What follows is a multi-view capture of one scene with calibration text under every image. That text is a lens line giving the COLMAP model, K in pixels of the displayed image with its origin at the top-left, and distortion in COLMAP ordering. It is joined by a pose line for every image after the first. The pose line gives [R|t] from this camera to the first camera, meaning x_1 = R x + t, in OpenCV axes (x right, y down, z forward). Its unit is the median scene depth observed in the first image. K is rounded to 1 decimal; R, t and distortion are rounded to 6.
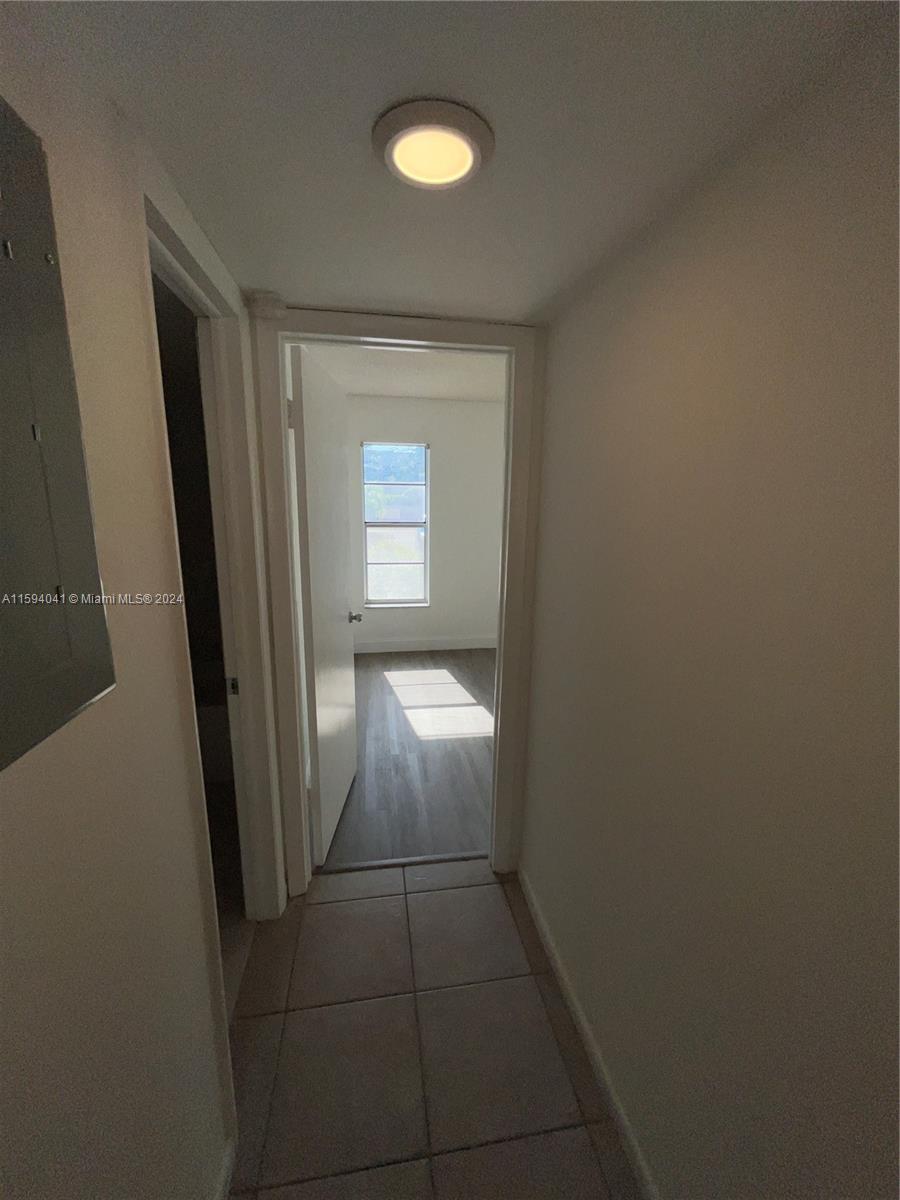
lens RADIAL K [[485.0, 0, 451.6], [0, 485.0, 598.4], [0, 0, 1]] dist [-0.002340, -0.000820]
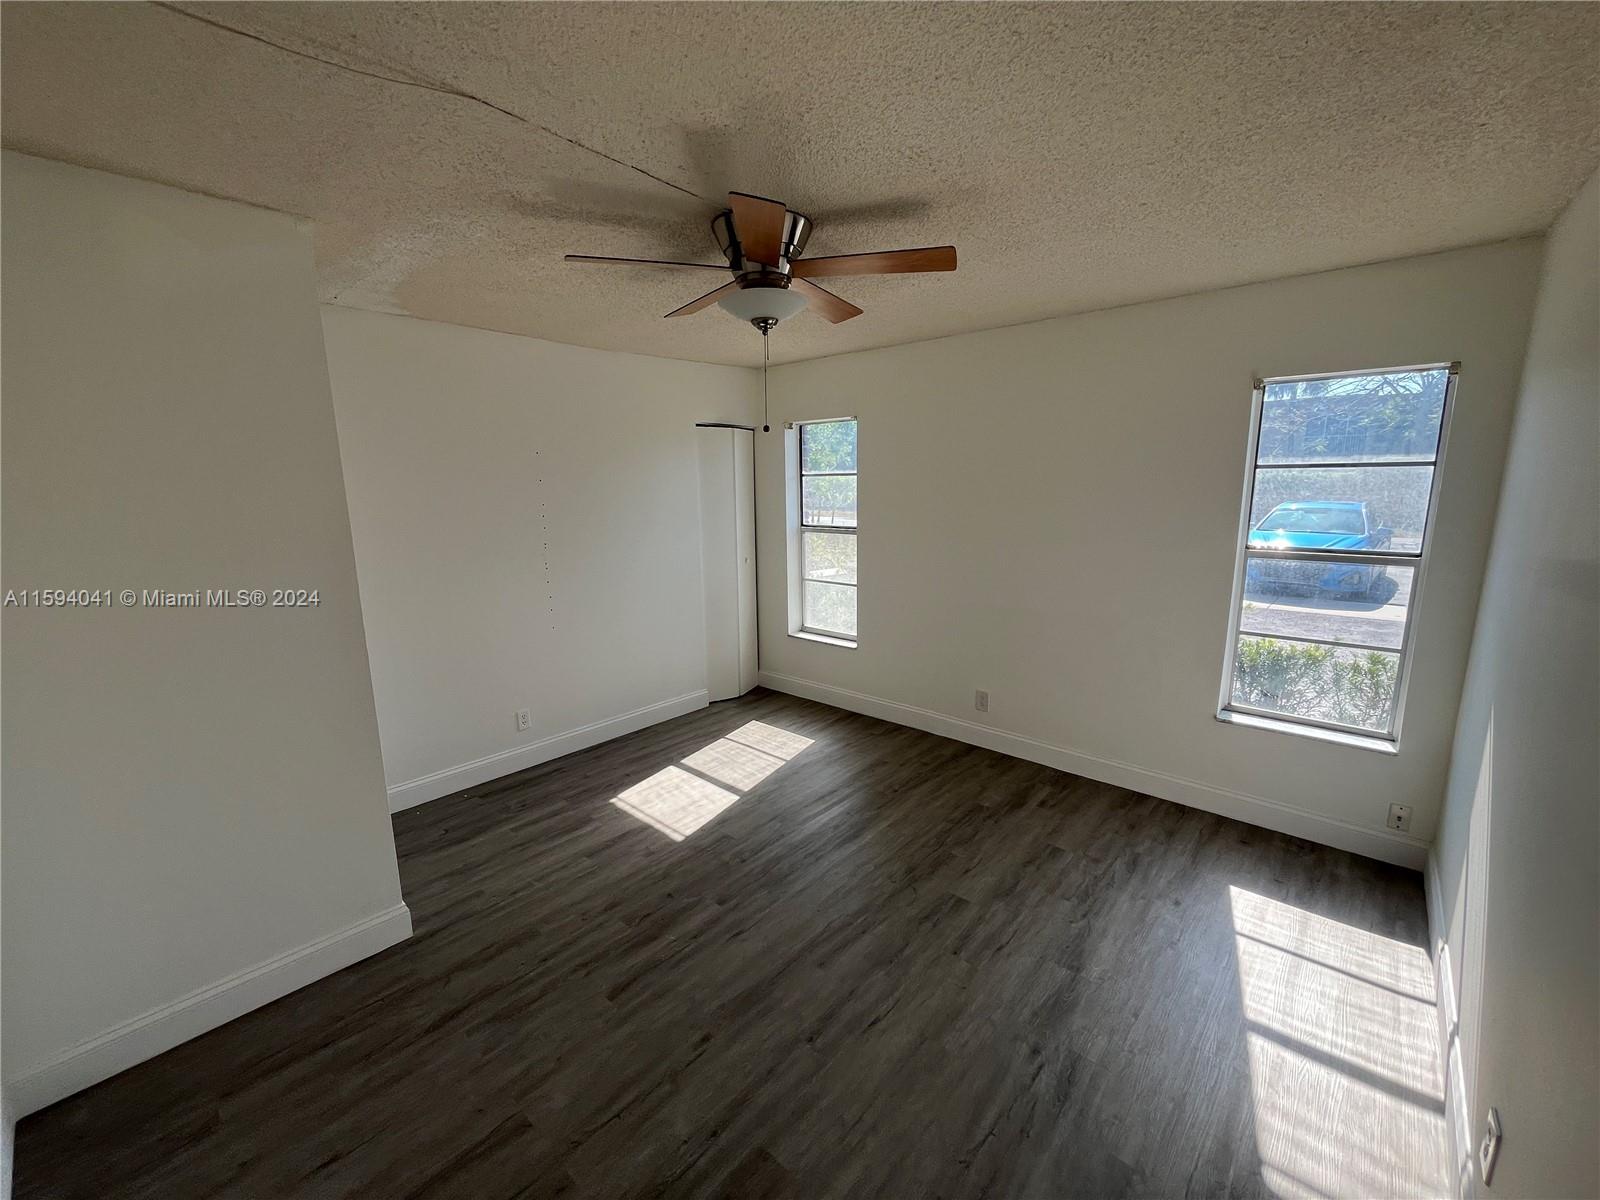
lens RADIAL K [[646.6, 0, 793.1], [0, 646.6, 602.3], [0, 0, 1]] dist [-0.002340, -0.000820]
pose [[0.622949, 0.122518, -0.772609, 0.615301], [-0.135016, 0.989676, 0.048077, -0.083720], [0.770523, 0.074365, 0.633059, 0.346250]]
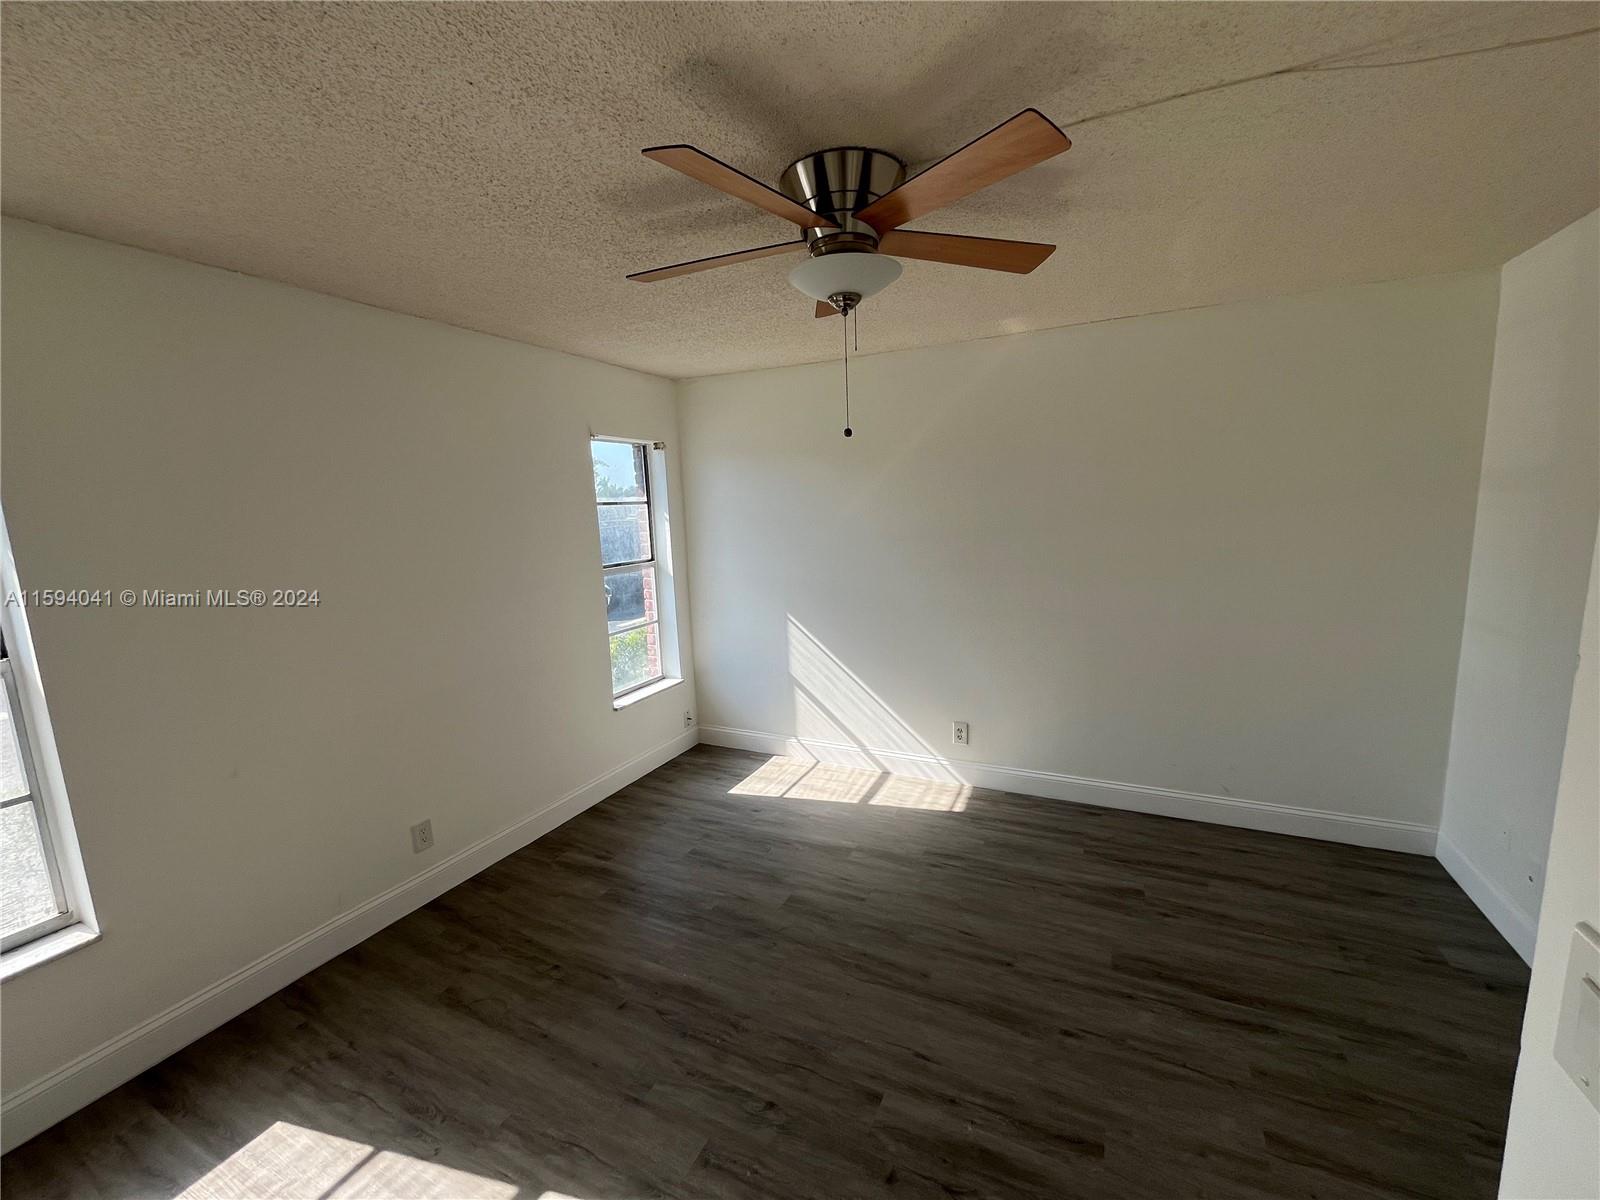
lens RADIAL K [[646.6, 0, 799.2], [0, 646.6, 601.2], [0, 0, 1]] dist [-0.002340, -0.000820]
pose [[0.584519, -0.158200, 0.795808, -0.077327], [0.209416, 0.976992, 0.040402, -0.108158], [-0.783889, 0.143039, 0.604200, 0.425545]]
